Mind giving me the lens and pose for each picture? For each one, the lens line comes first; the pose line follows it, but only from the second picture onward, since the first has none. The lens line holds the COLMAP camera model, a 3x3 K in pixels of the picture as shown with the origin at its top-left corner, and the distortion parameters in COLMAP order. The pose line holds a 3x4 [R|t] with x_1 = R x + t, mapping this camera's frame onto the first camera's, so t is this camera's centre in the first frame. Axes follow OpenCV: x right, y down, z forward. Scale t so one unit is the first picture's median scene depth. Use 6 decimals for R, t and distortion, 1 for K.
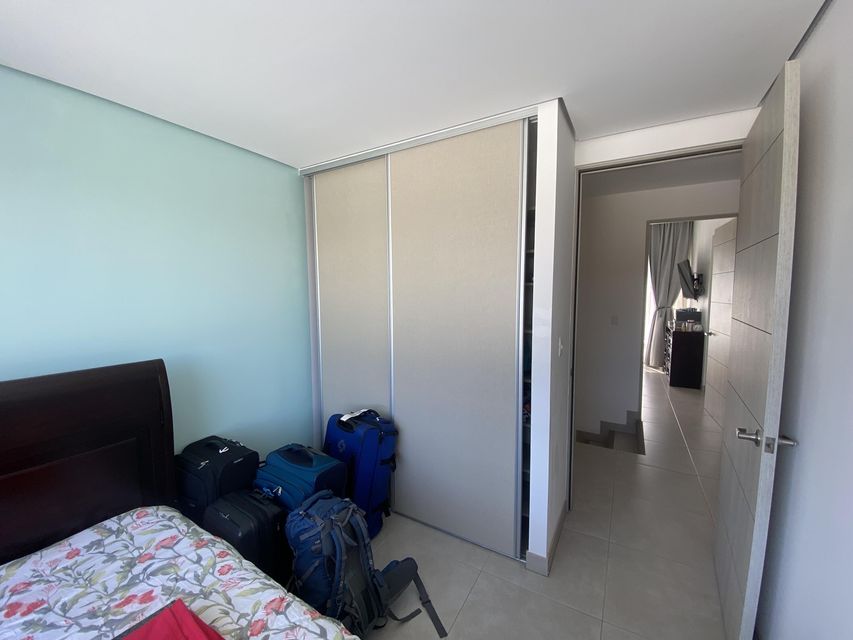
lens RADIAL K [[347.7, 0, 426.5], [0, 347.7, 320.0], [0, 0, 1]] dist [-0.001111, -0.000536]
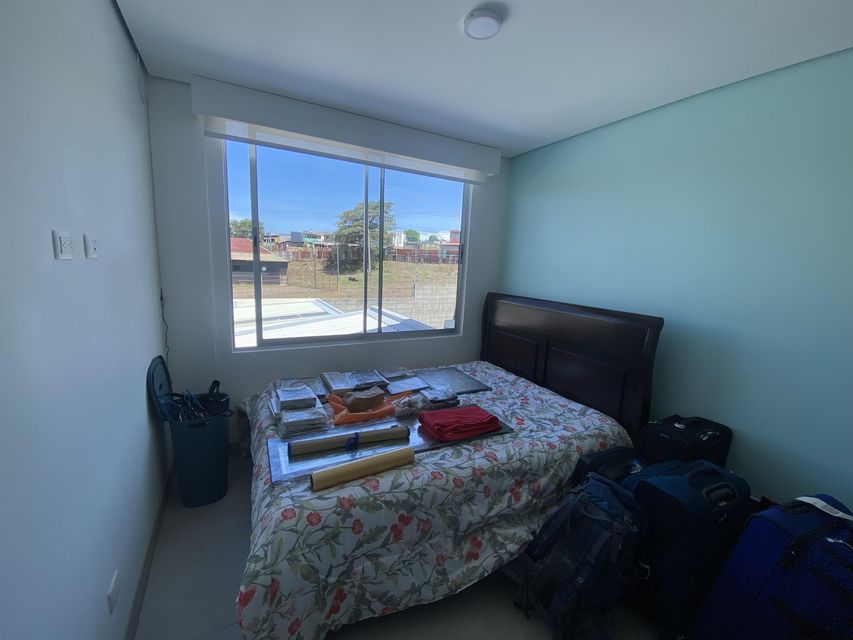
lens RADIAL K [[347.7, 0, 426.5], [0, 347.7, 320.0], [0, 0, 1]] dist [-0.001111, -0.000536]
pose [[-0.502287, 0.139197, -0.853424, 0.883064], [-0.090579, 0.973058, 0.212021, -0.097824], [0.859944, 0.183797, -0.476146, 1.205753]]
